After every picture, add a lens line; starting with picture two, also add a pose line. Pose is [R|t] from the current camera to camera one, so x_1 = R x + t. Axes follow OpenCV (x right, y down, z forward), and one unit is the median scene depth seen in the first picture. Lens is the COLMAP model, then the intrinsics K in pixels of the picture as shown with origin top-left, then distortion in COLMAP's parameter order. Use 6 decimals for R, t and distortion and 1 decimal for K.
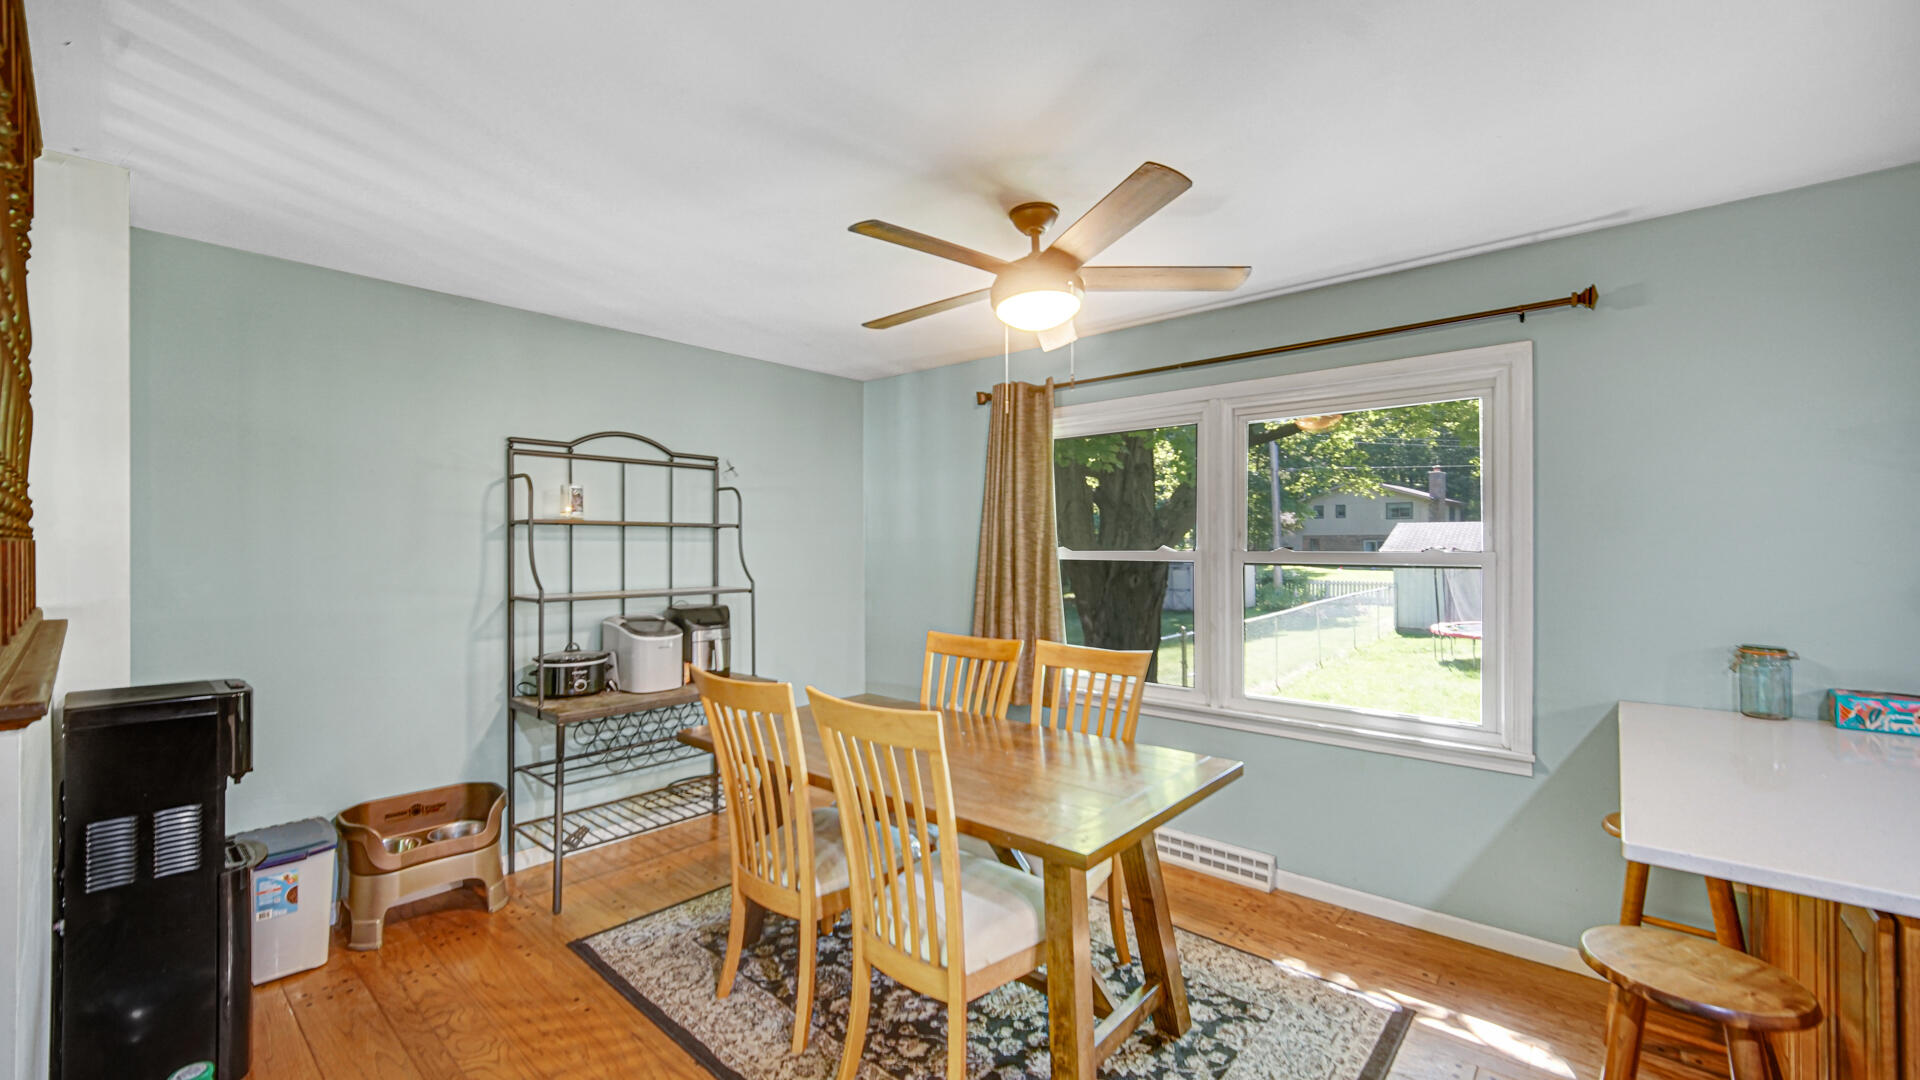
lens RADIAL K [[772.9, 0, 956.4], [0, 772.9, 539.5], [0, 0, 1]] dist [0.000826, -0.000233]
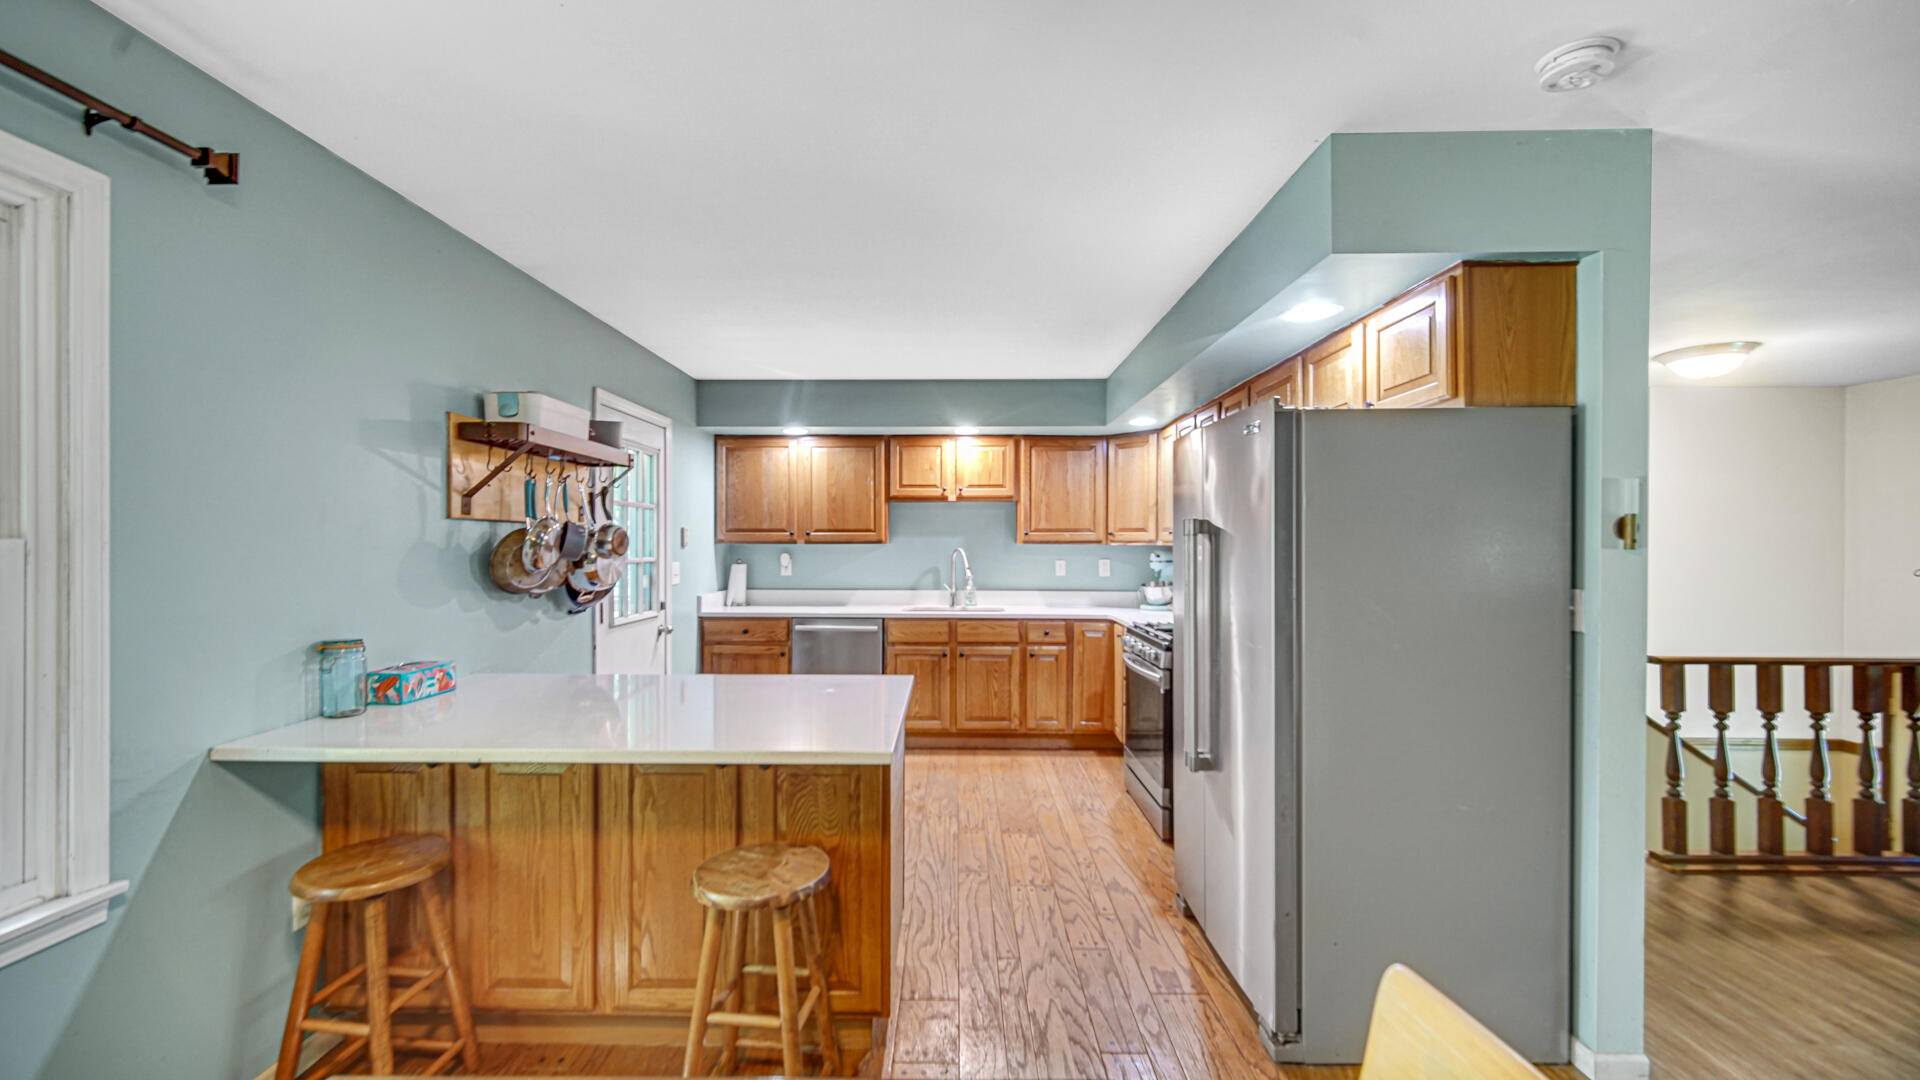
lens RADIAL K [[772.9, 0, 934.5], [0, 772.9, 545.6], [0, 0, 1]] dist [0.000826, -0.000233]
pose [[-0.631435, -0.001583, 0.775427, -0.077103], [-0.002054, 0.999998, 0.000369, 0.016689], [-0.775426, -0.001360, -0.631437, 0.690918]]
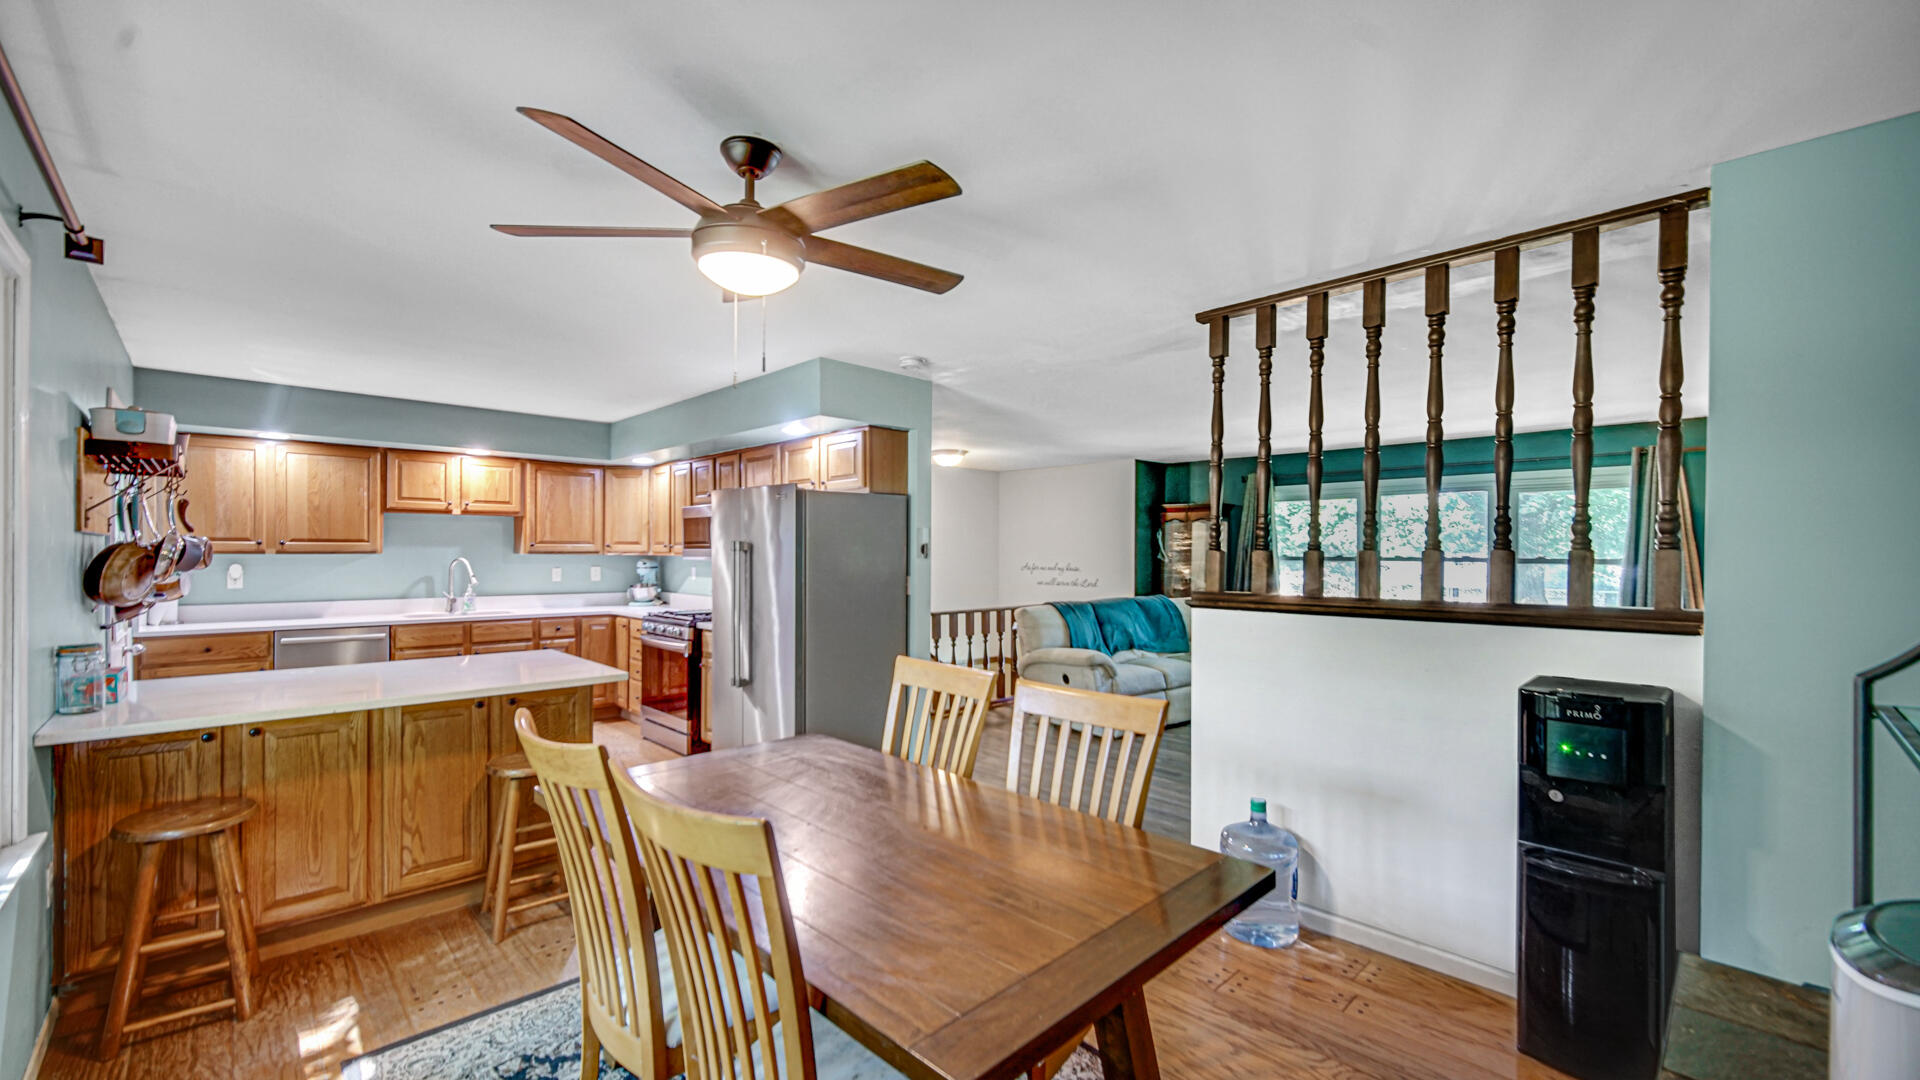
lens RADIAL K [[772.9, 0, 960.2], [0, 772.9, 543.4], [0, 0, 1]] dist [0.000826, -0.000233]
pose [[-0.996172, -0.002371, 0.087378, -0.138113], [-0.003605, 0.999896, -0.013965, 0.010062], [-0.087336, -0.014227, -0.996077, 1.291891]]
